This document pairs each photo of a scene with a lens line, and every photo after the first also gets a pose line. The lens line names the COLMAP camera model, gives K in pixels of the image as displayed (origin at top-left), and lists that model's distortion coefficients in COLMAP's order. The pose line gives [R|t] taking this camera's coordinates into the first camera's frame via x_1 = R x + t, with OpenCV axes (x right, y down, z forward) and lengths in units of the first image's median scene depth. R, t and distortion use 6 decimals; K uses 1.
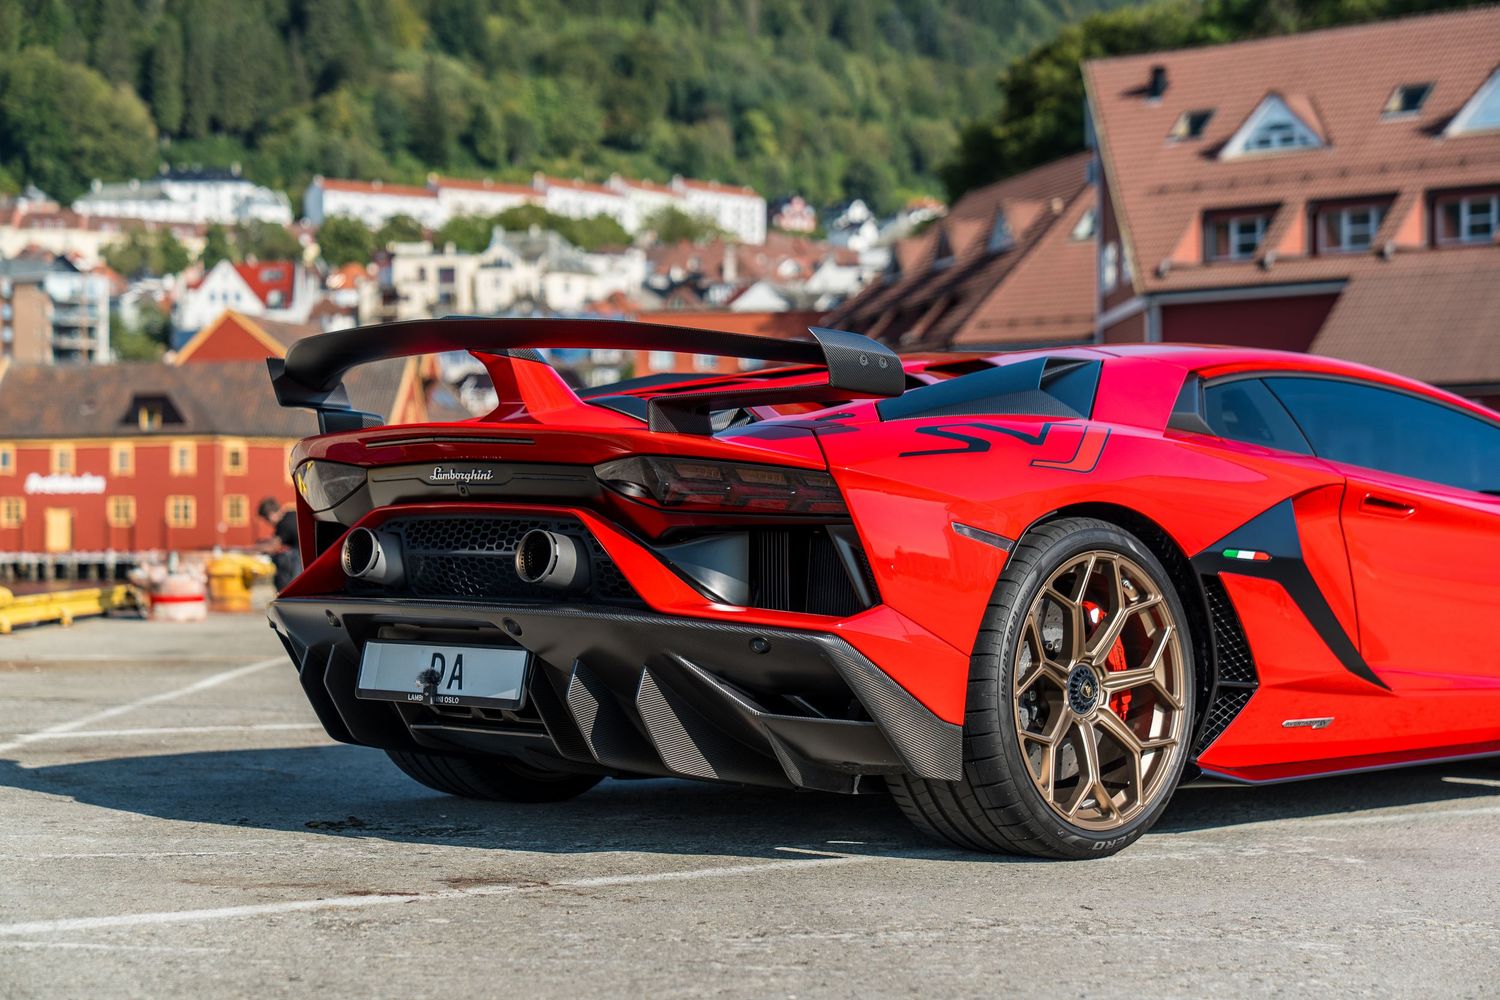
lens RADIAL K [[3001.4, 0, 756.8], [0, 3001.4, 505.4], [0, 0, 1]] dist [0.047579, 0.000000]
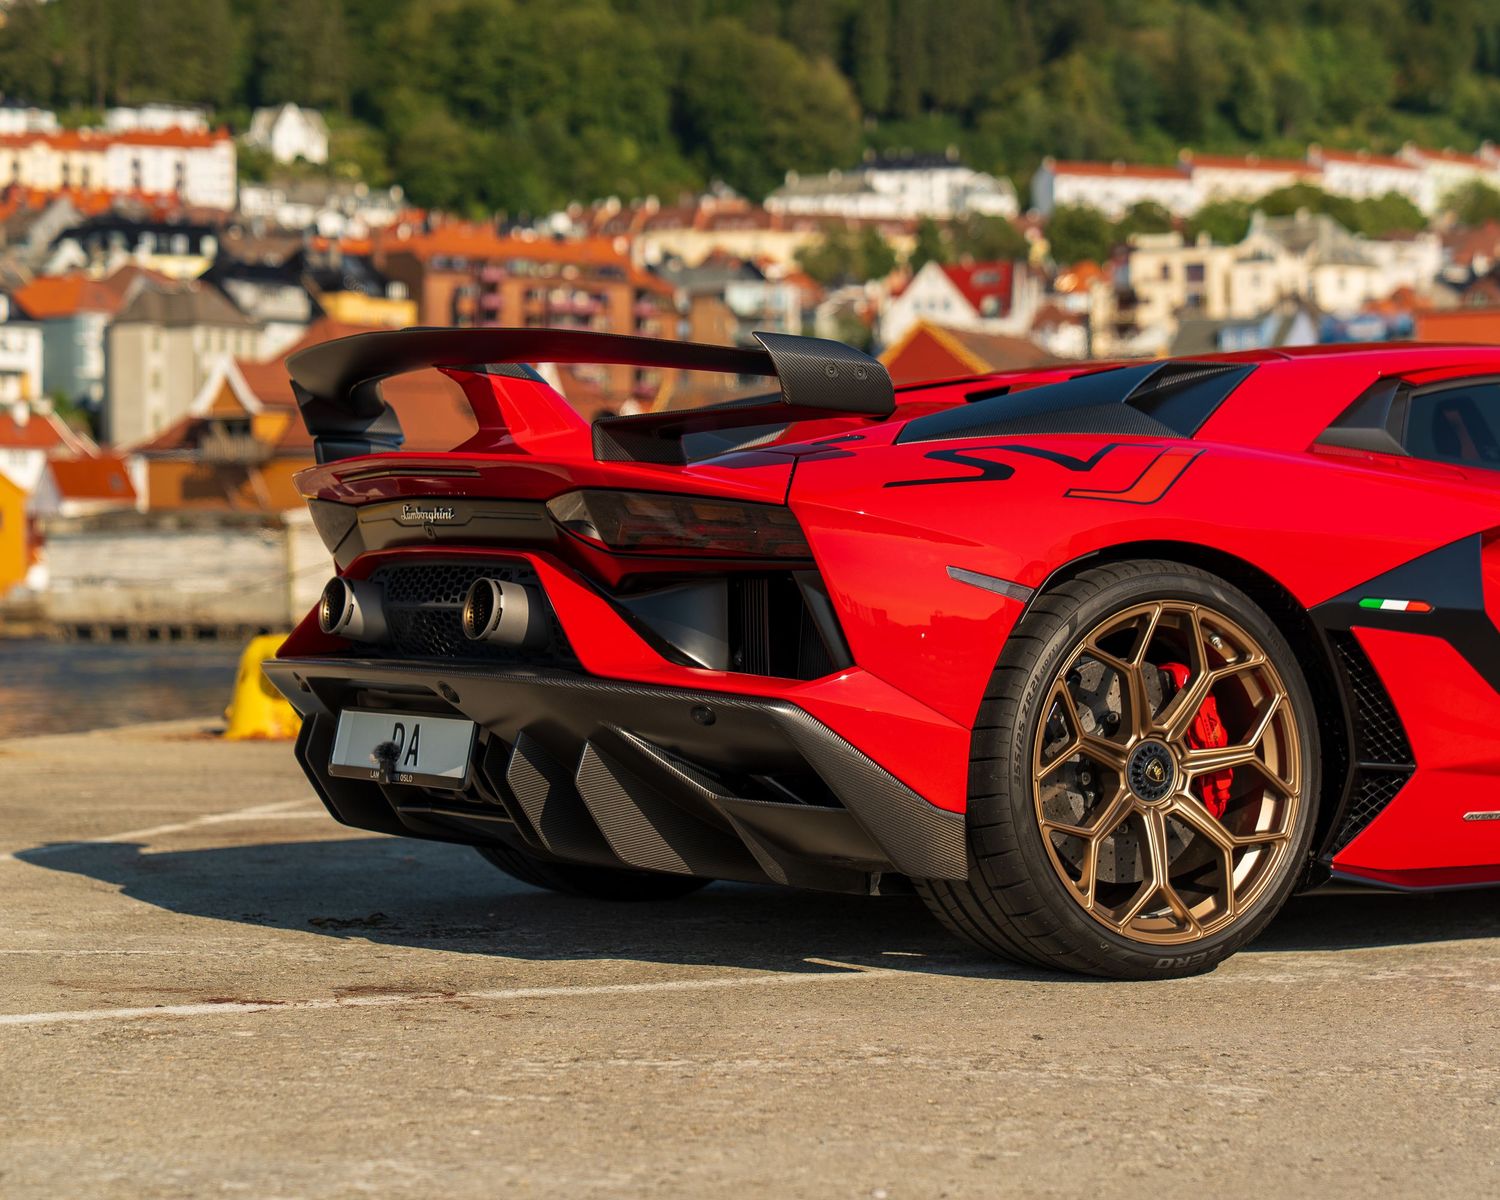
lens RADIAL K [[3600.3, 0, 747.5], [0, 3600.3, 596.8], [0, 0, 1]] dist [0.060610, 0.000000]
pose [[0.973242, -0.003743, -0.229753, 0.225068], [0.006720, 0.999903, 0.012176, 0.001489], [0.229685, -0.013395, 0.973173, 0.026508]]
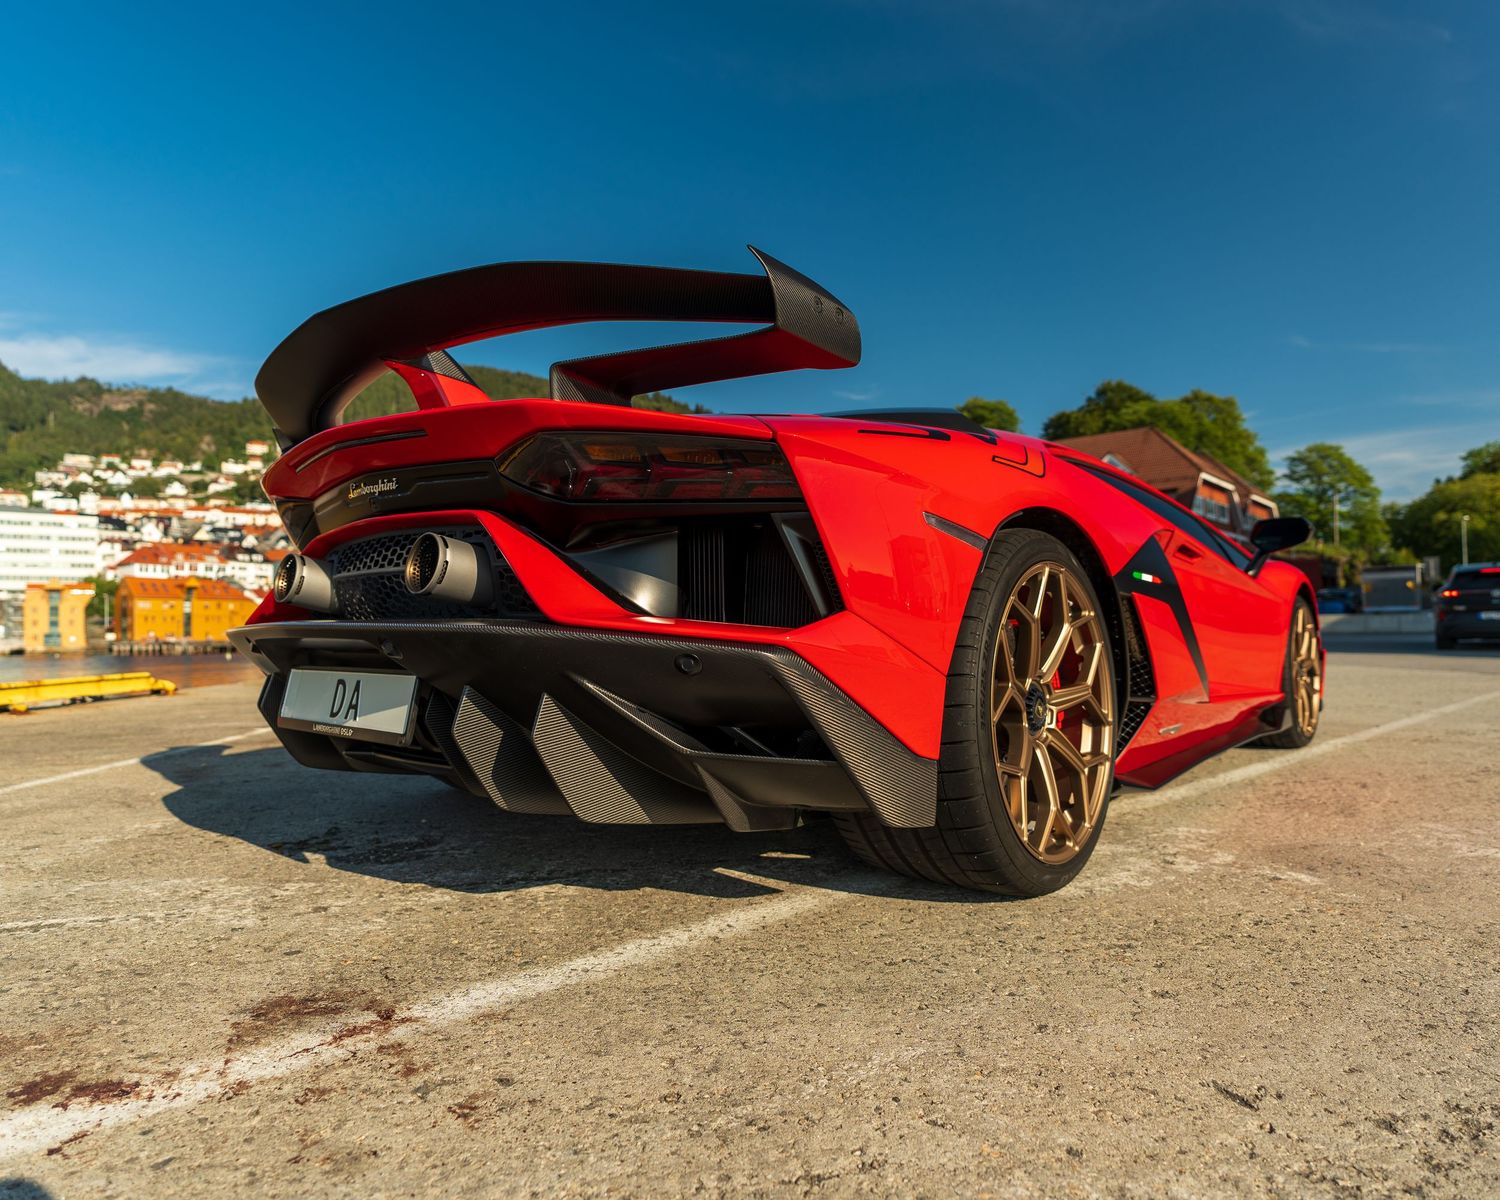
lens RADIAL K [[912.2, 0, 747.5], [0, 912.2, 595.1], [0, 0, 1]] dist [0.000173, 0.002570]
pose [[0.998677, -0.007641, 0.050854, 0.003974], [0.009540, 0.999262, -0.037202, 0.034943], [-0.050532, 0.037638, 0.998013, 0.712274]]
